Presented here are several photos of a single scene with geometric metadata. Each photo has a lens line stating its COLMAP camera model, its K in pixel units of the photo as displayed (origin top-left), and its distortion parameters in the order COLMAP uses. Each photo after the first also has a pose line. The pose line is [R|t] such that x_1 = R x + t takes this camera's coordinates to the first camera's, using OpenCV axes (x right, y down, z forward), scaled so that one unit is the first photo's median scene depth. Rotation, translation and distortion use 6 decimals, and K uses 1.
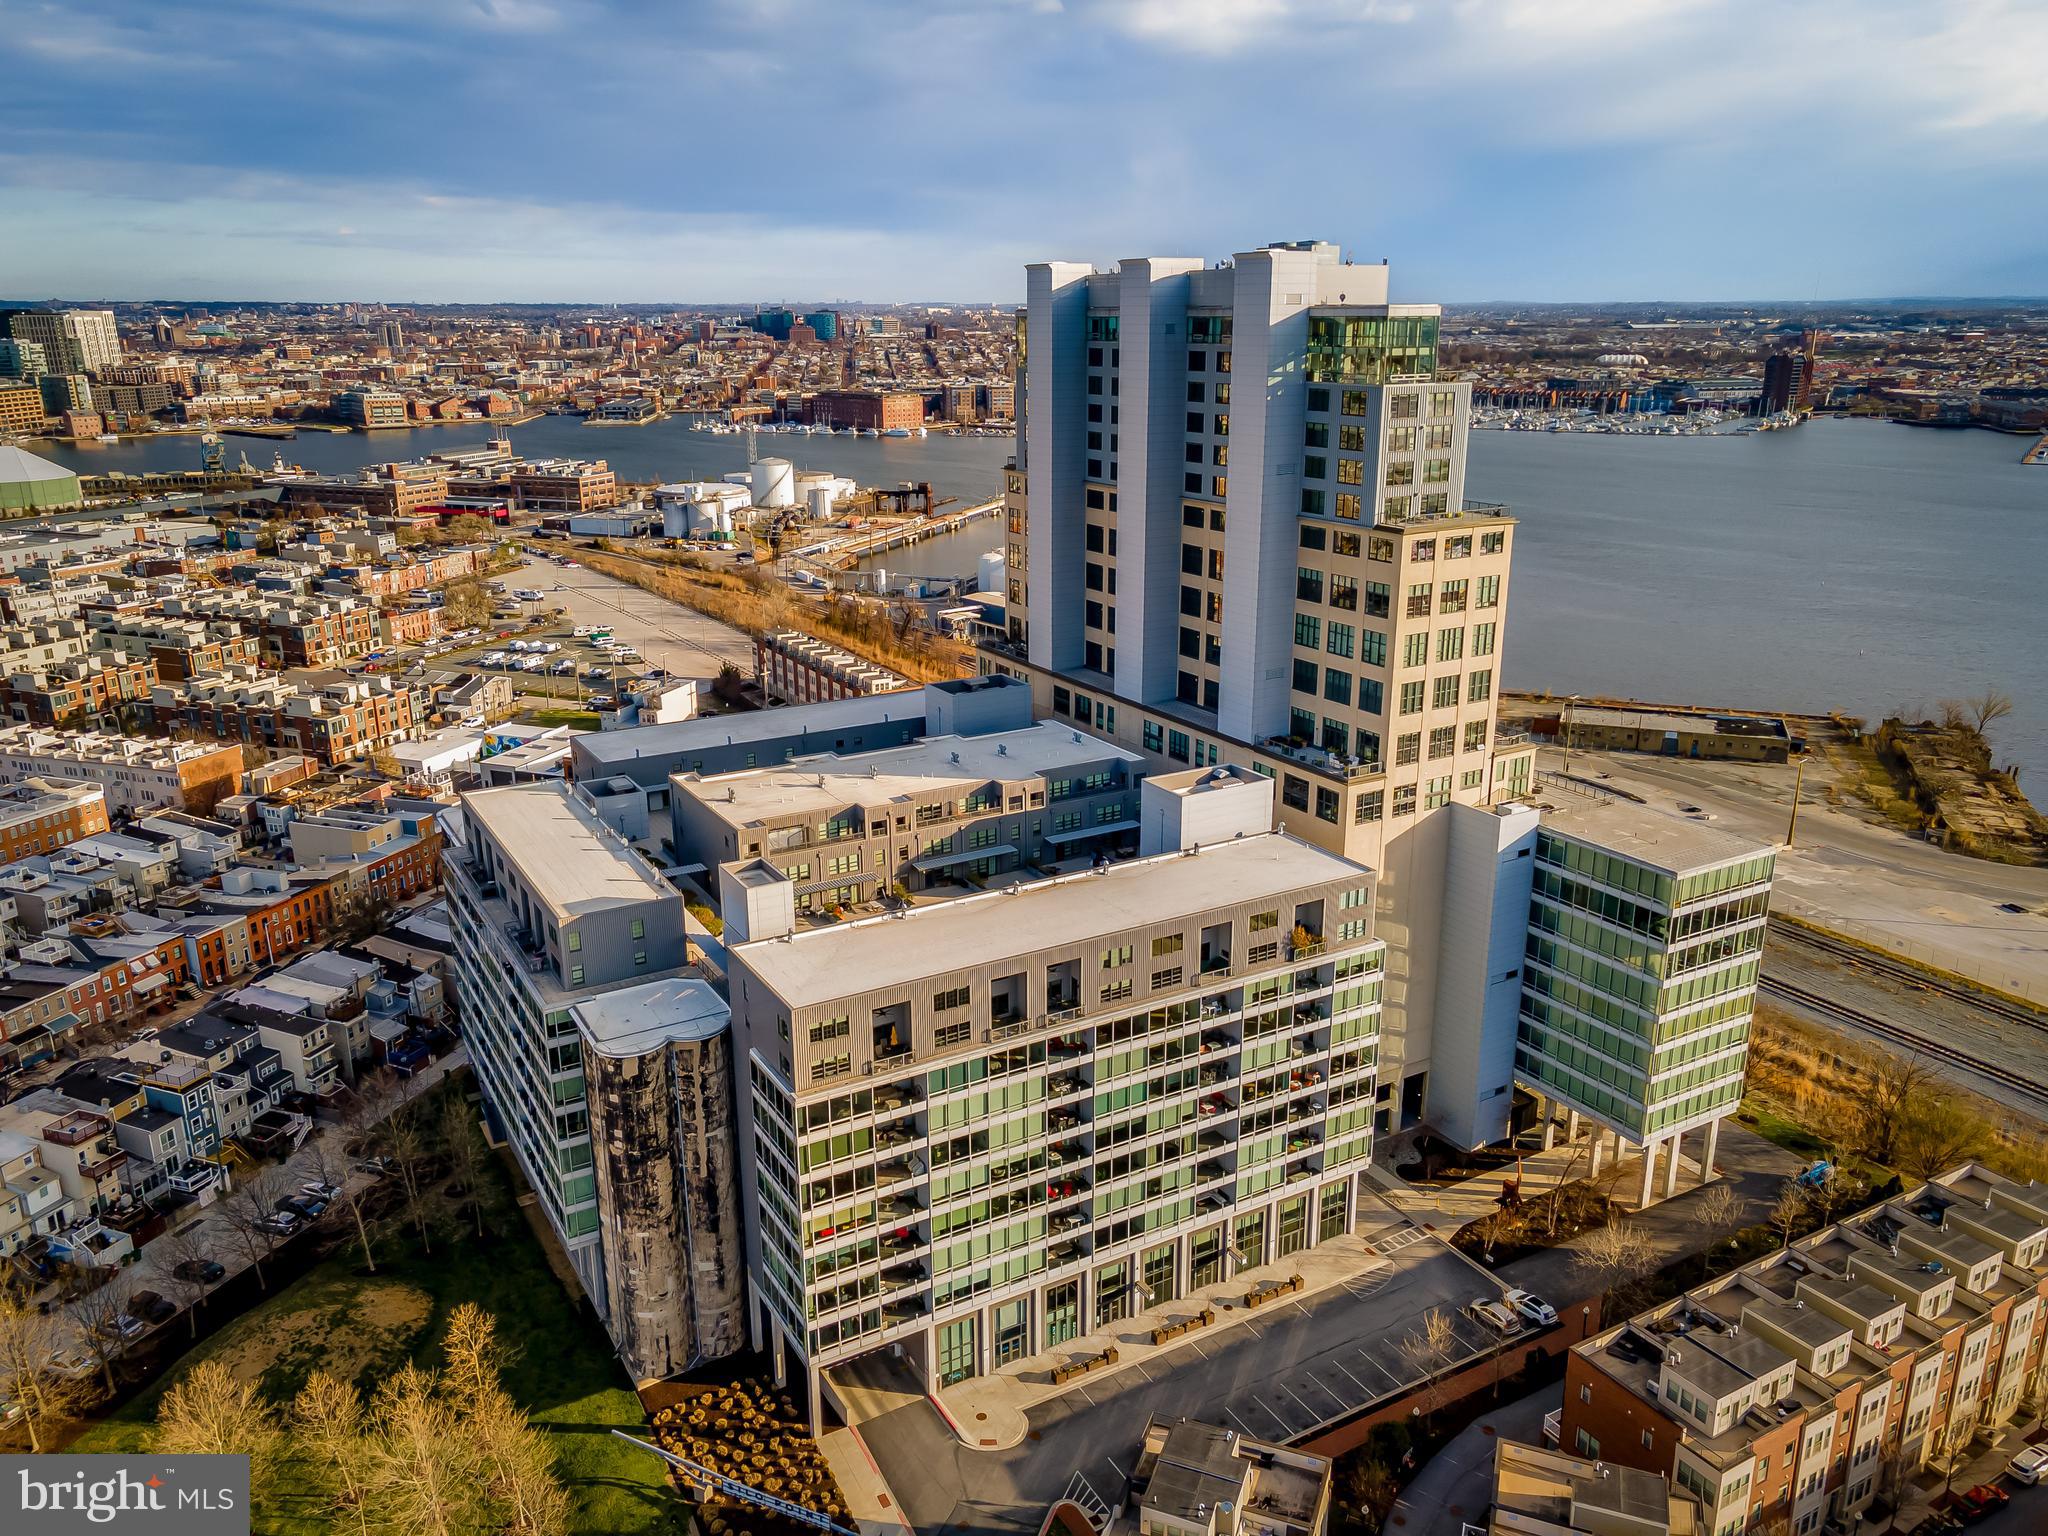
lens RADIAL K [[1536.7, 0, 1032.6], [0, 1536.7, 775.9], [0, 0, 1]] dist [0.040760, -0.001006]
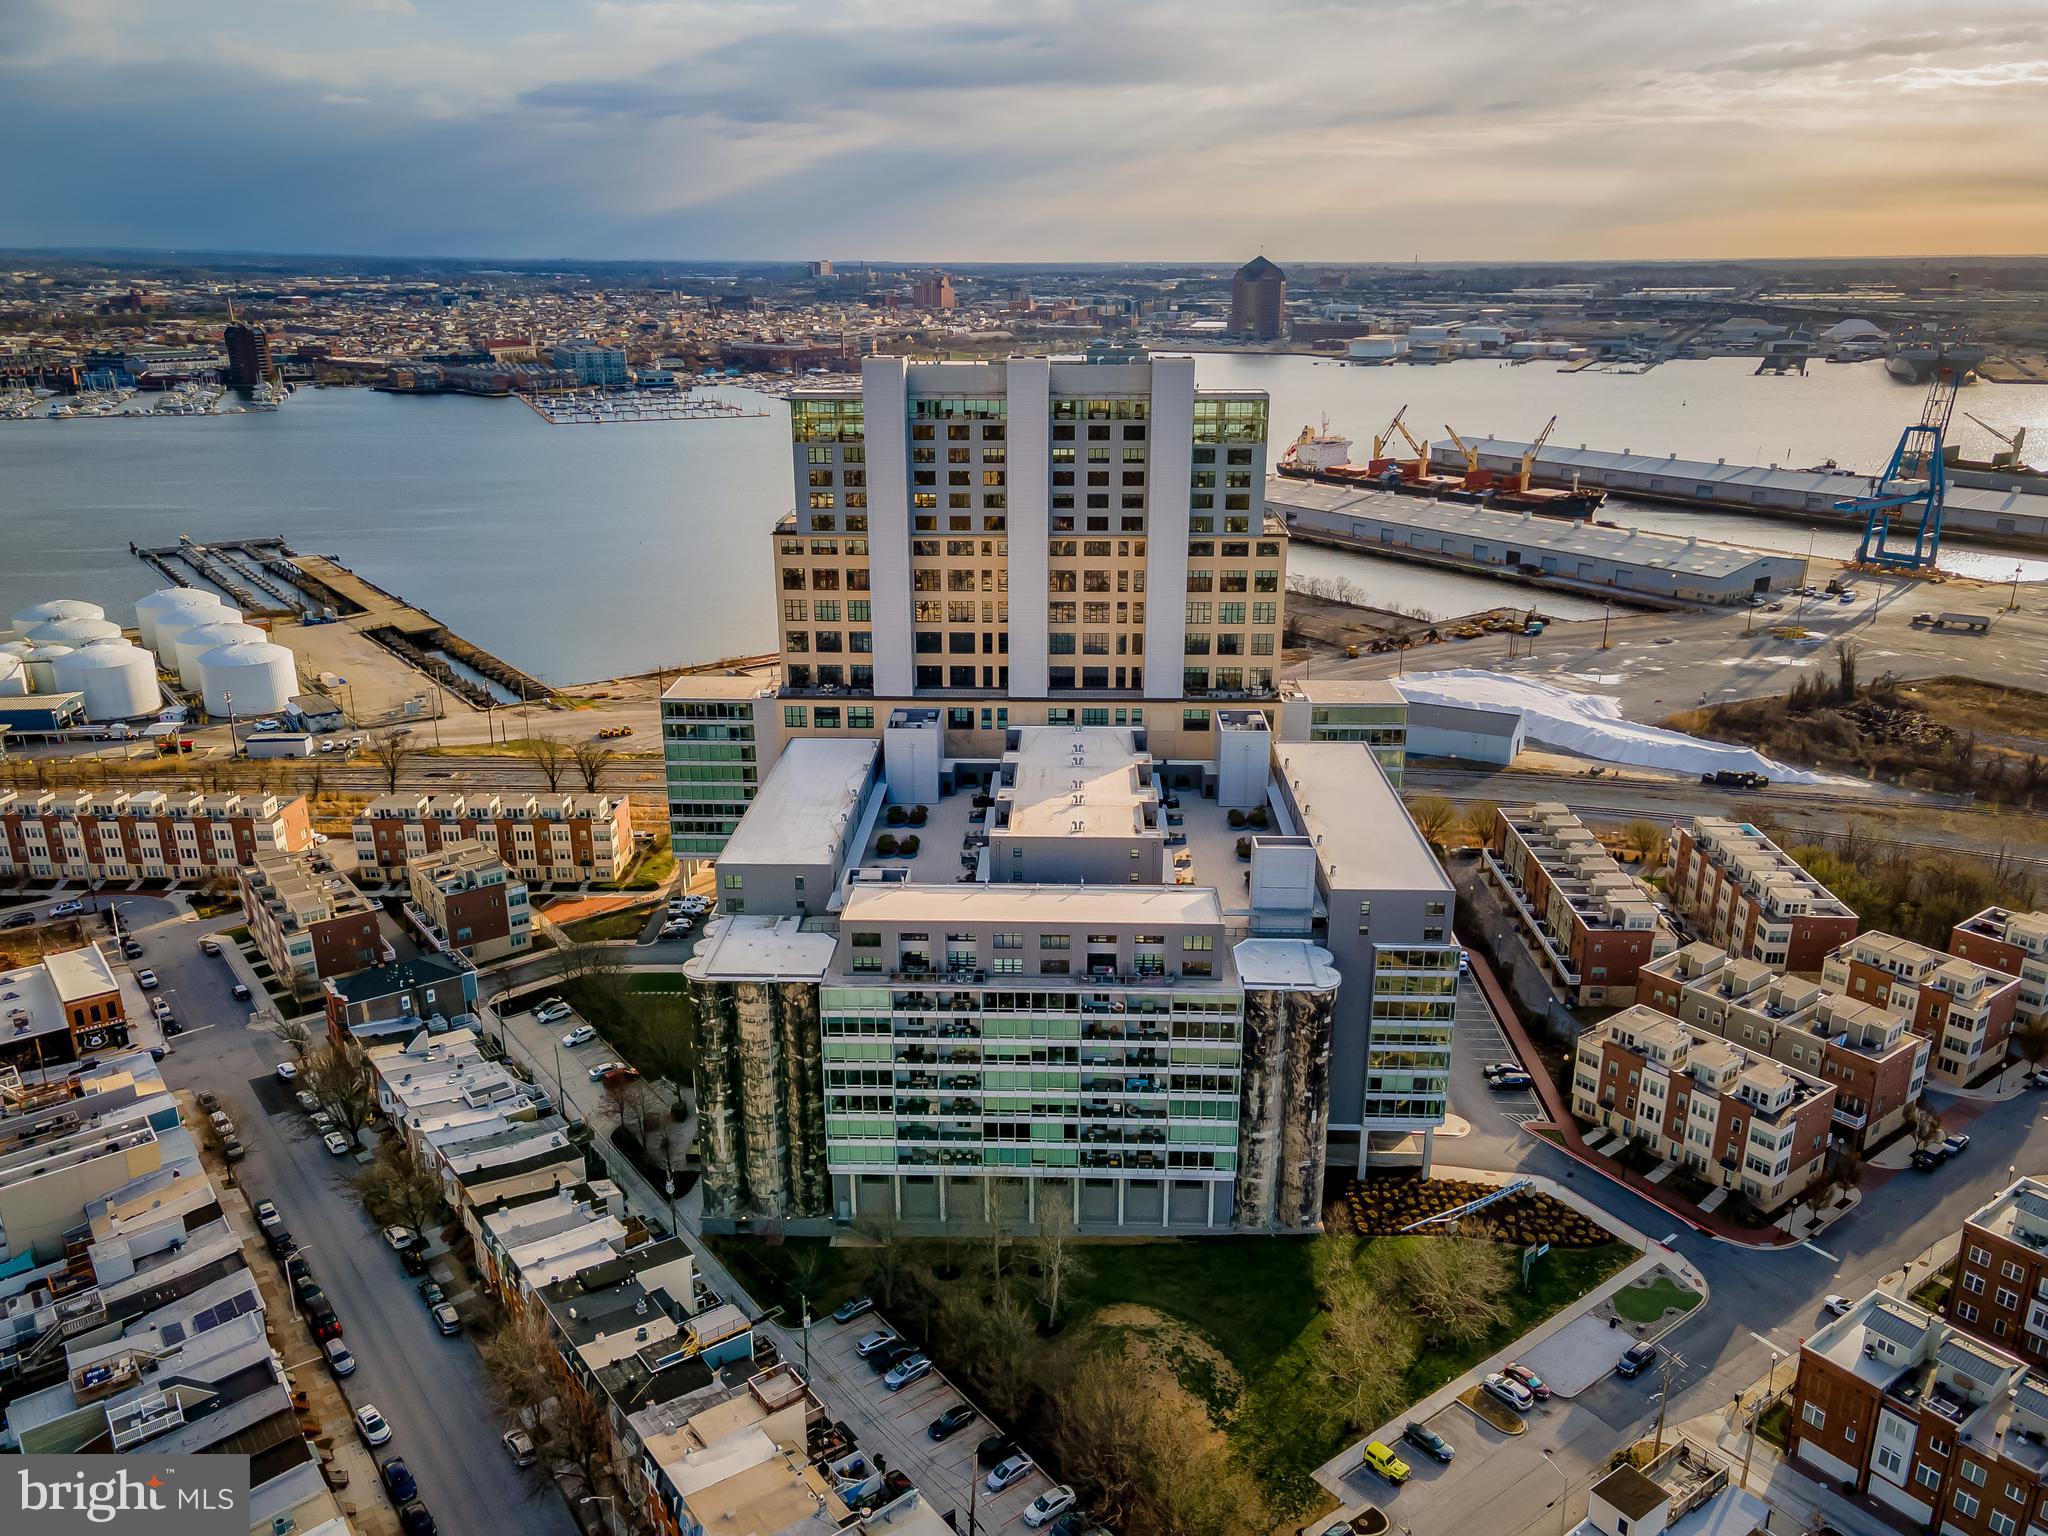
lens RADIAL K [[1536.7, 0, 1032.6], [0, 1536.7, 775.9], [0, 0, 1]] dist [0.040760, -0.001006]
pose [[0.528082, -0.265913, 0.806486, -1.027227], [0.244636, 0.957084, 0.155382, -0.193371], [-0.813193, 0.115241, 0.570471, 0.290014]]
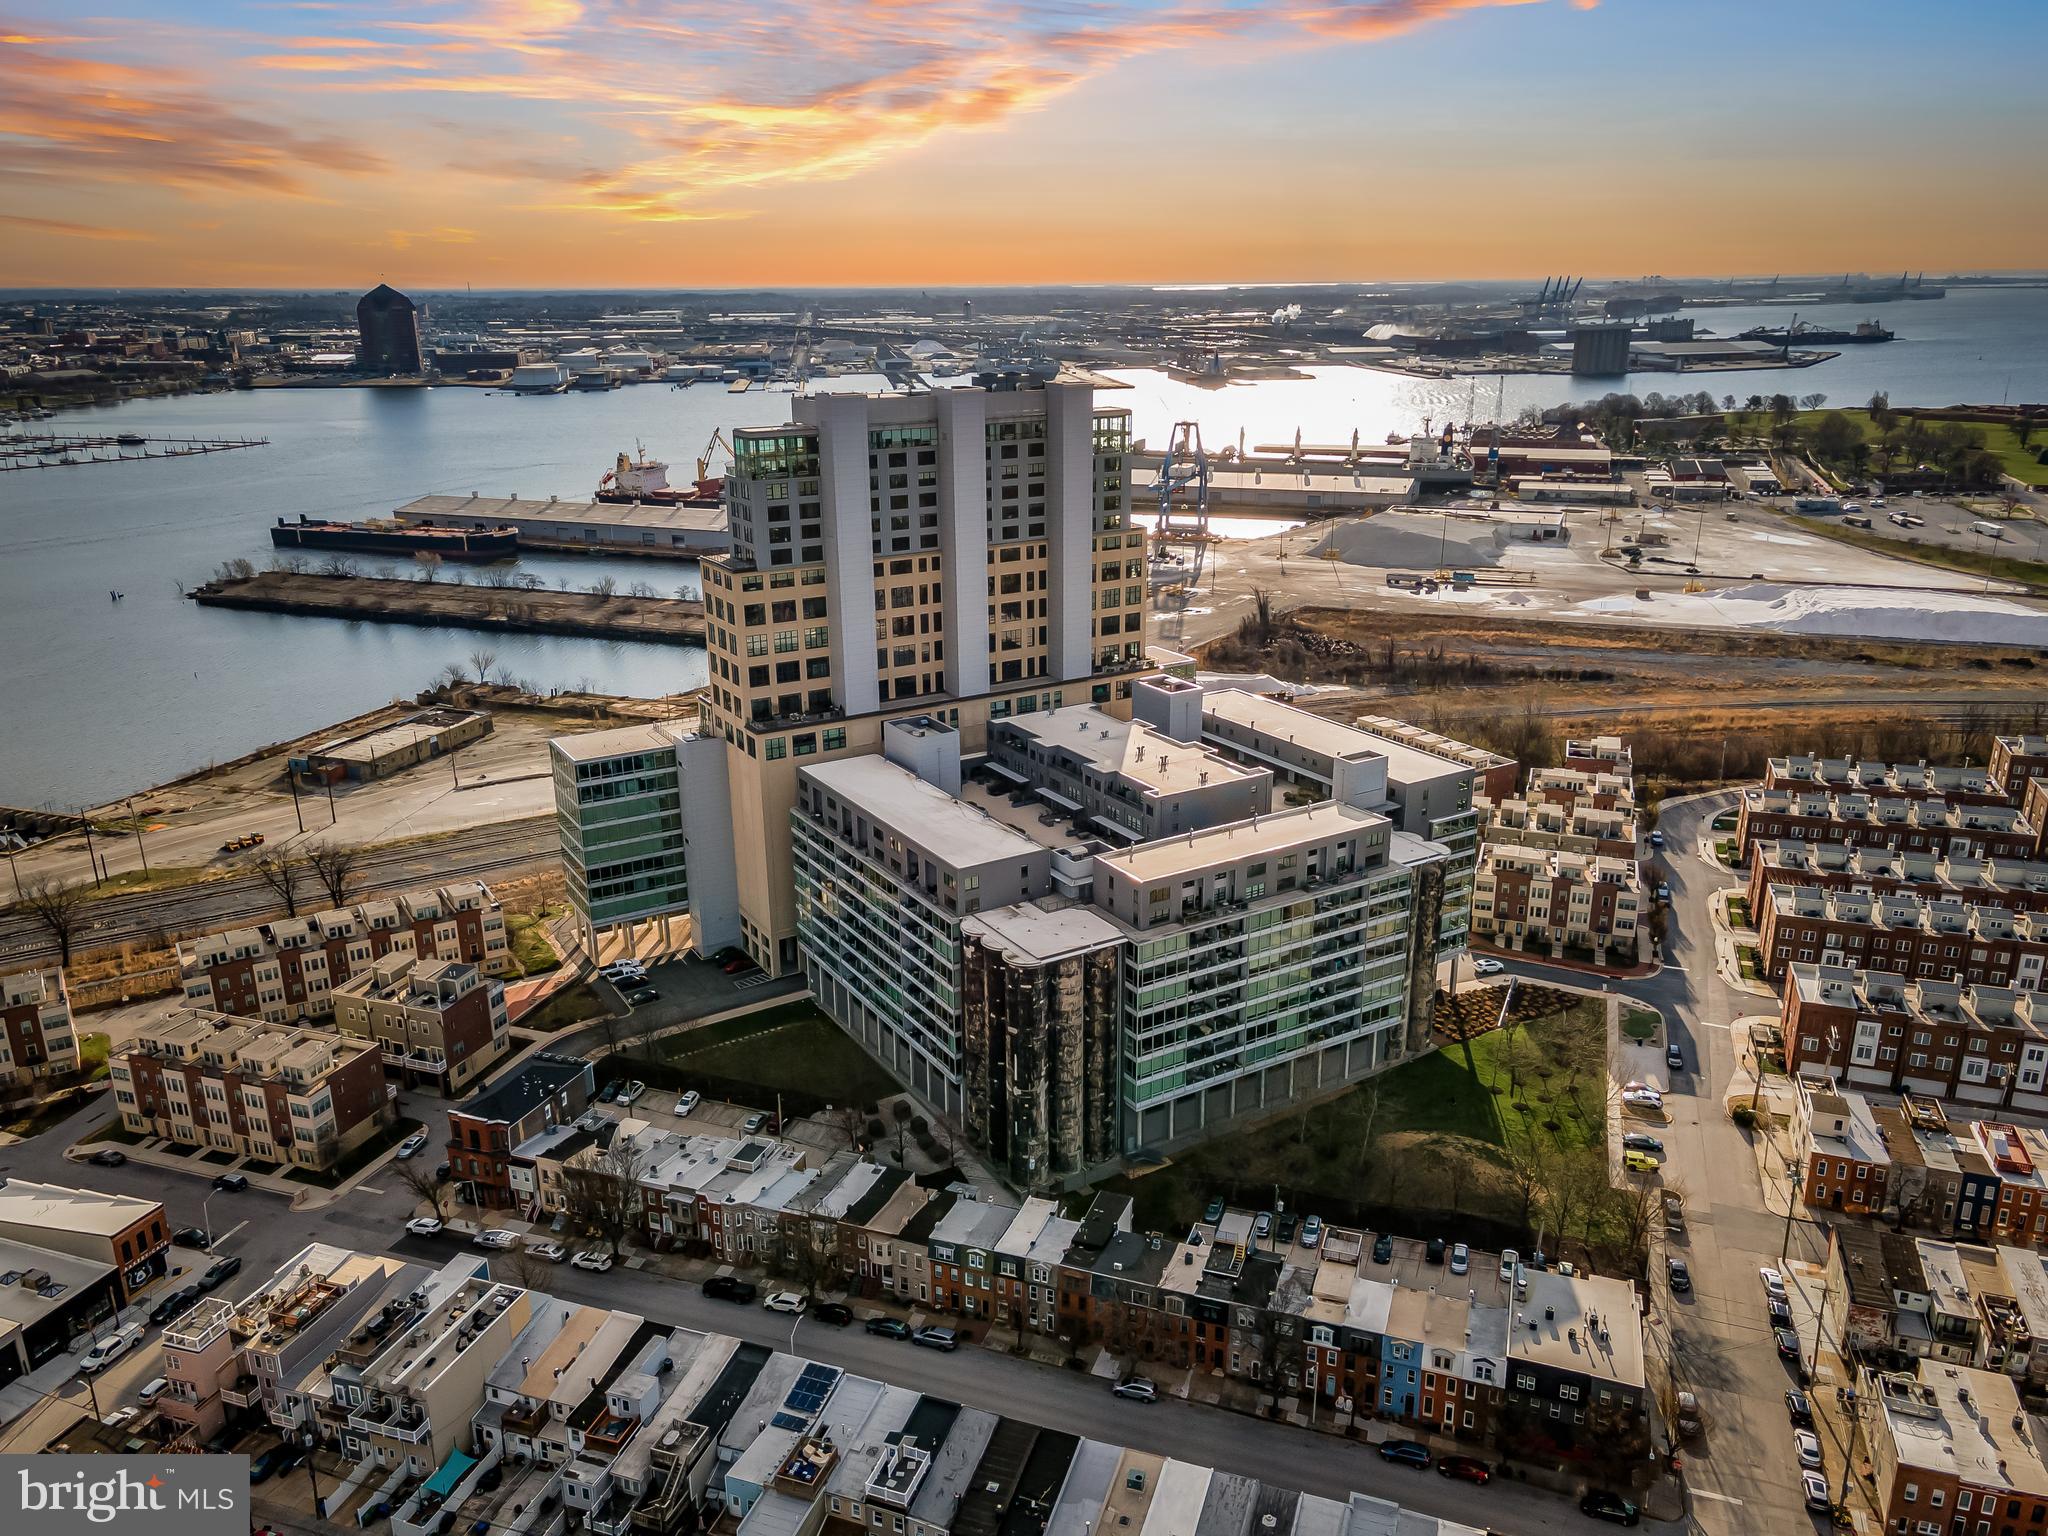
lens RADIAL K [[1517.2, 0, 1035.0], [0, 1517.2, 767.0], [0, 0, 1]] dist [0.031665, 0.003116]
pose [[-0.024442, -0.299349, 0.953831, -1.335986], [0.297529, 0.908702, 0.292810, -0.396399], [-0.954400, 0.290949, 0.066854, 0.914826]]
